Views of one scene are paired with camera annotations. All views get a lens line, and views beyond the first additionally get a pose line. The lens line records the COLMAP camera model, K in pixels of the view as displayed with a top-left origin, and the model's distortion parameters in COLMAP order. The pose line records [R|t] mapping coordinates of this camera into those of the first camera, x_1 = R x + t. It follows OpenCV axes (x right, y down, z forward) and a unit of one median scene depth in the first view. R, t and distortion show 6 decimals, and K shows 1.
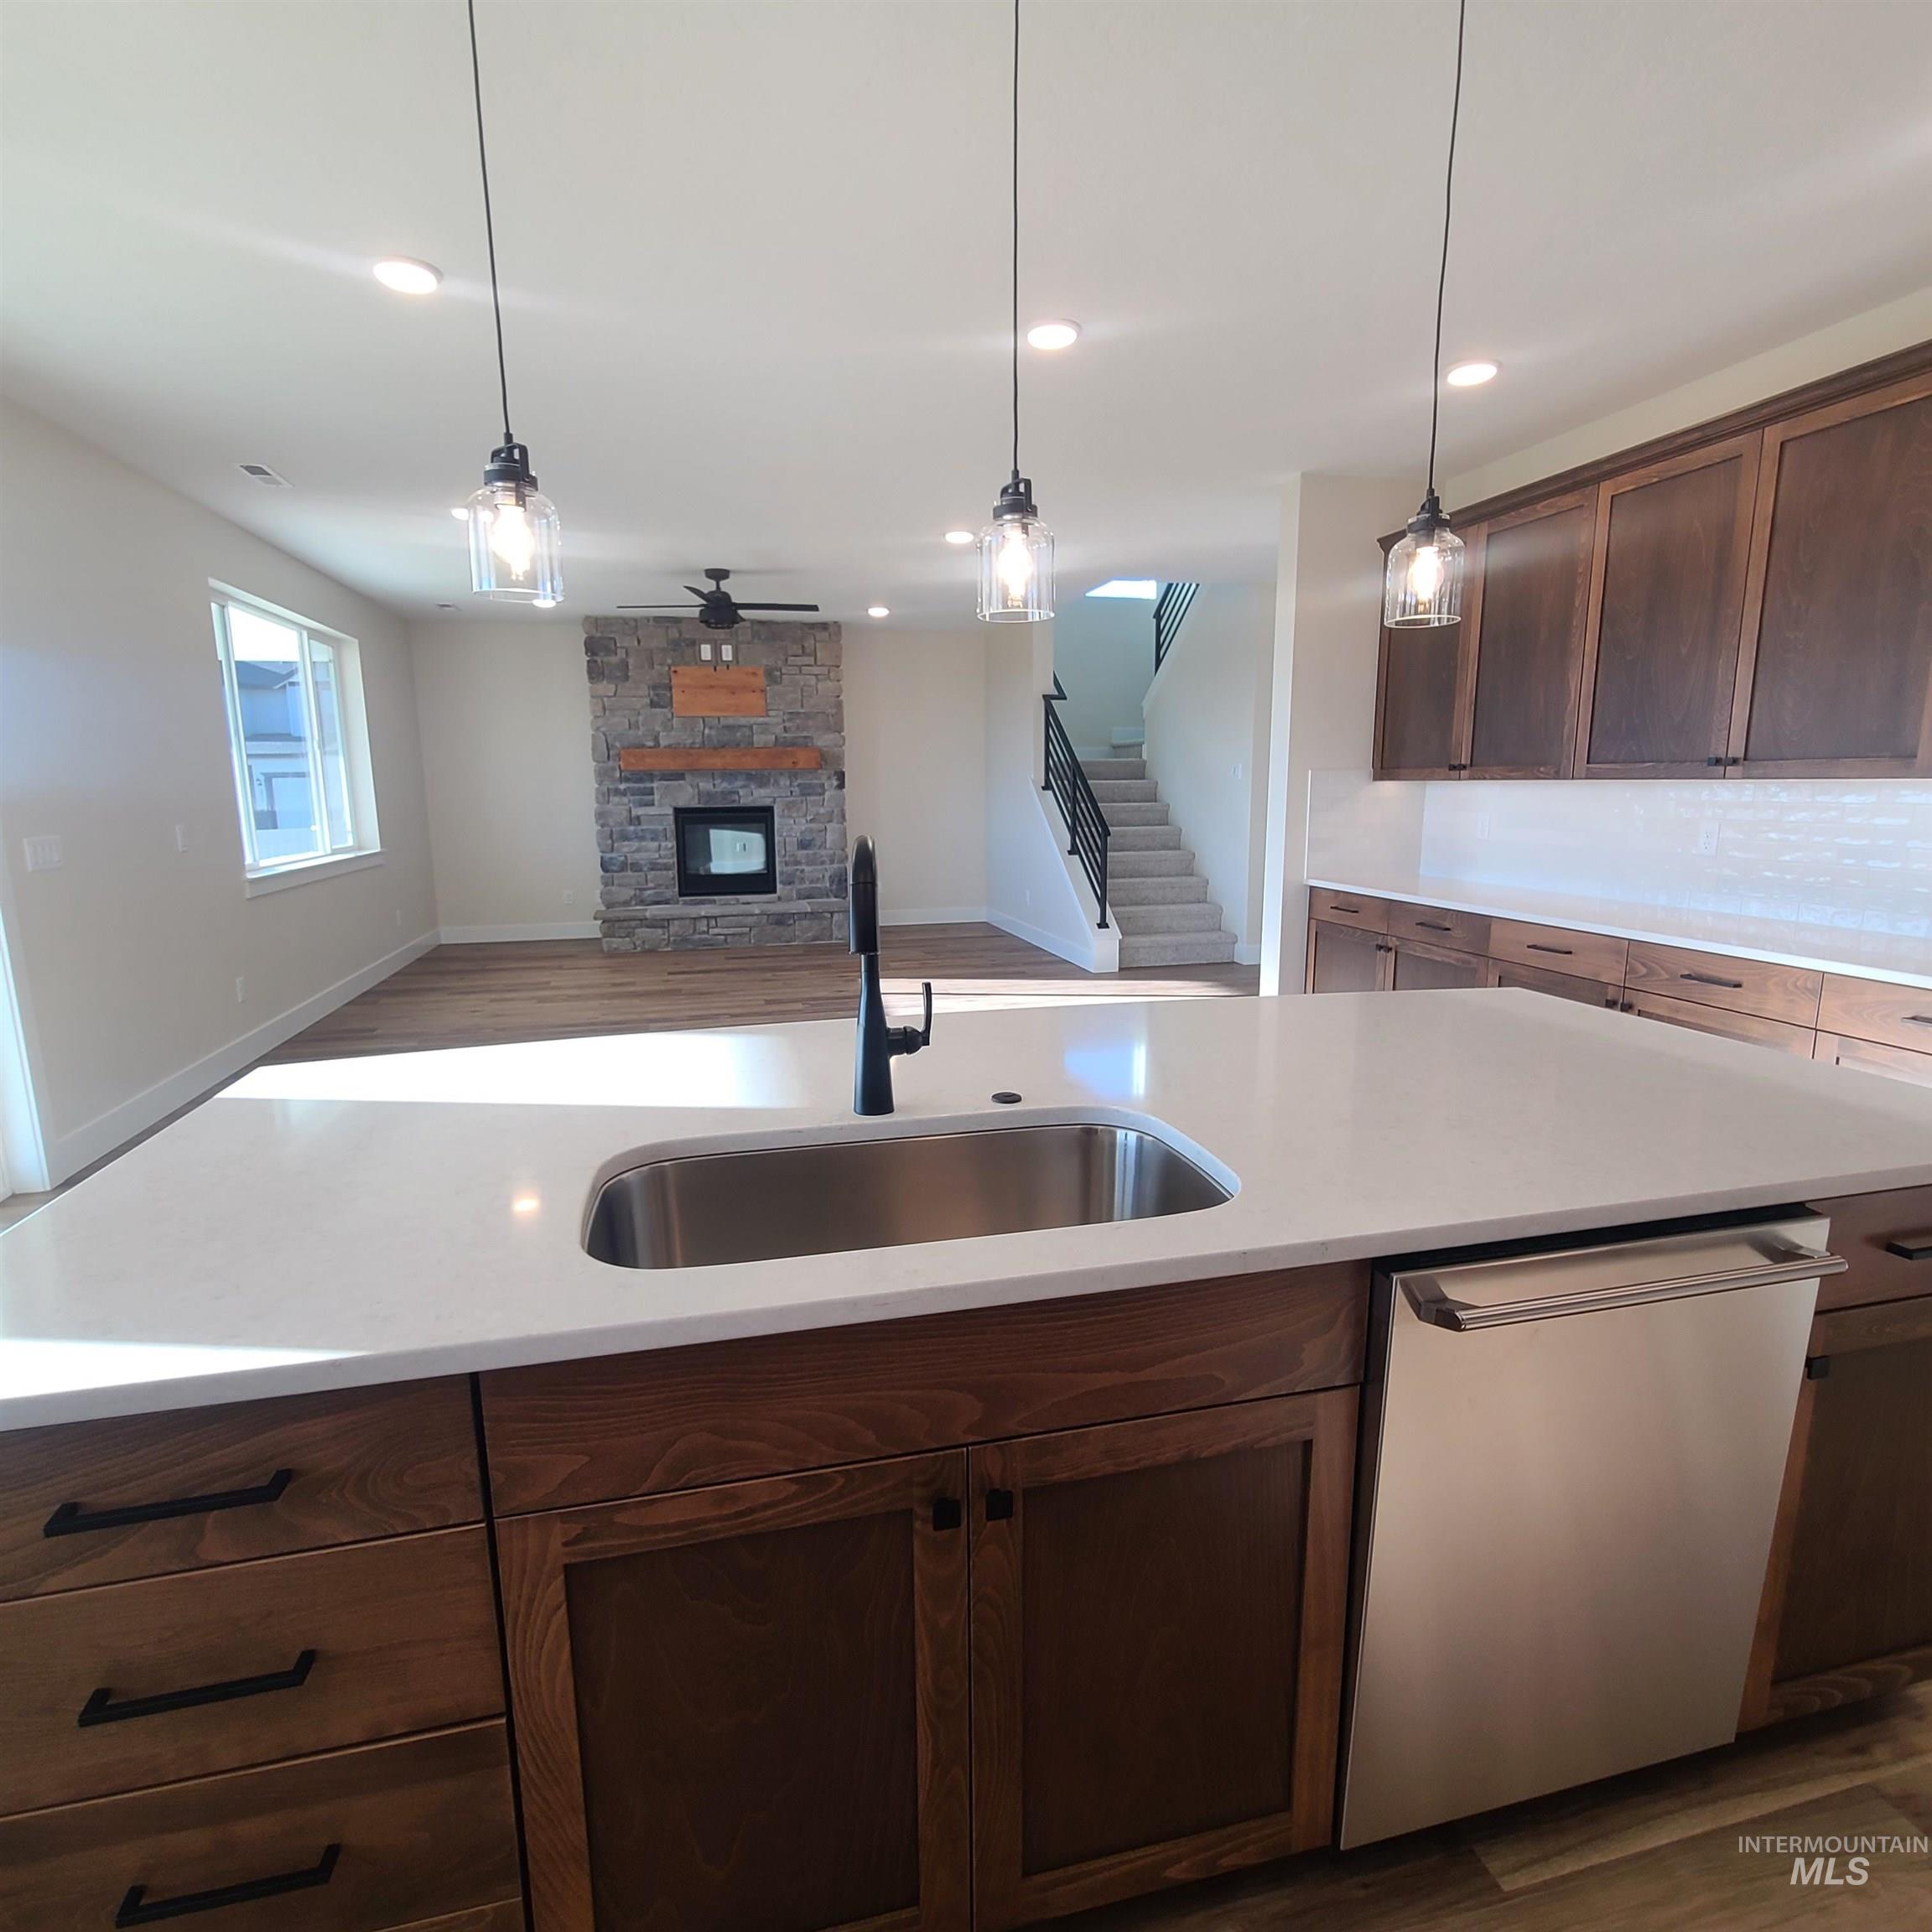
lens RADIAL K [[1064.2, 0, 957.8], [0, 1064.2, 961.4], [0, 0, 1]] dist [-0.002136, -0.000796]
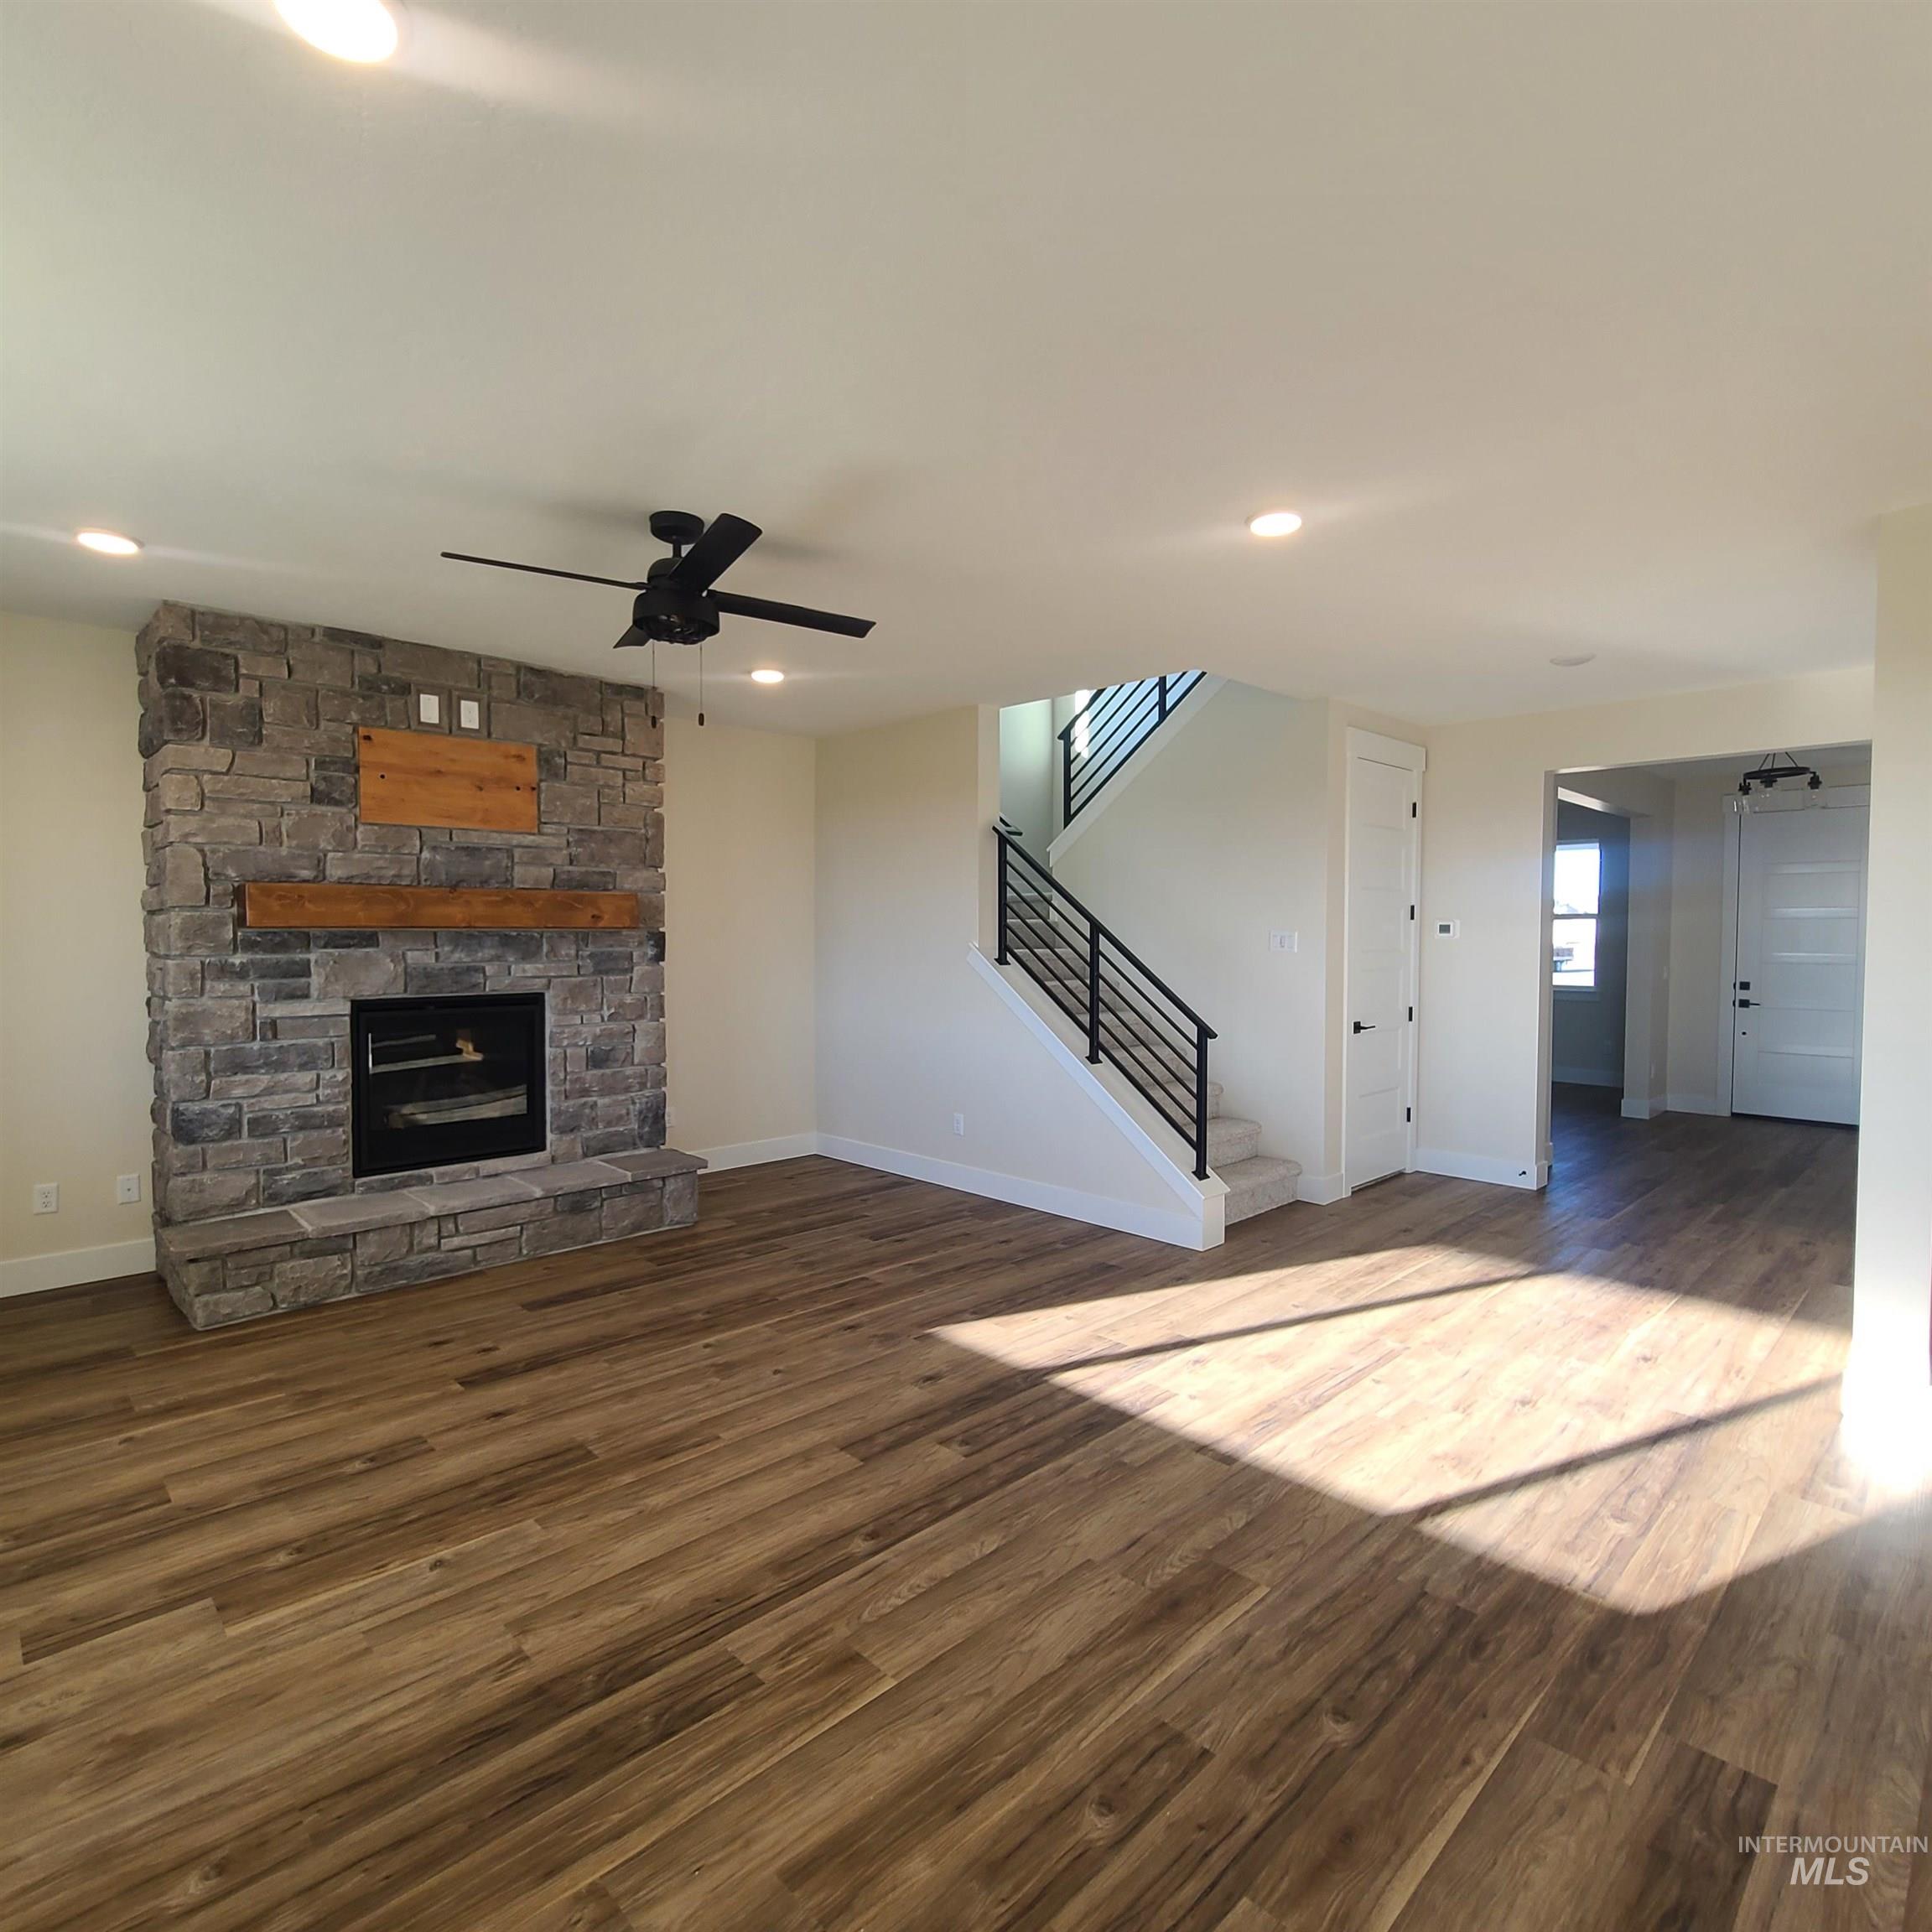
lens RADIAL K [[1064.2, 0, 971.4], [0, 1064.2, 967.1], [0, 0, 1]] dist [-0.002136, -0.000796]
pose [[0.868227, -0.004985, 0.496142, -0.262115], [0.074797, 0.989837, -0.120946, -0.077843], [-0.490497, 0.142119, 0.859776, 0.424031]]
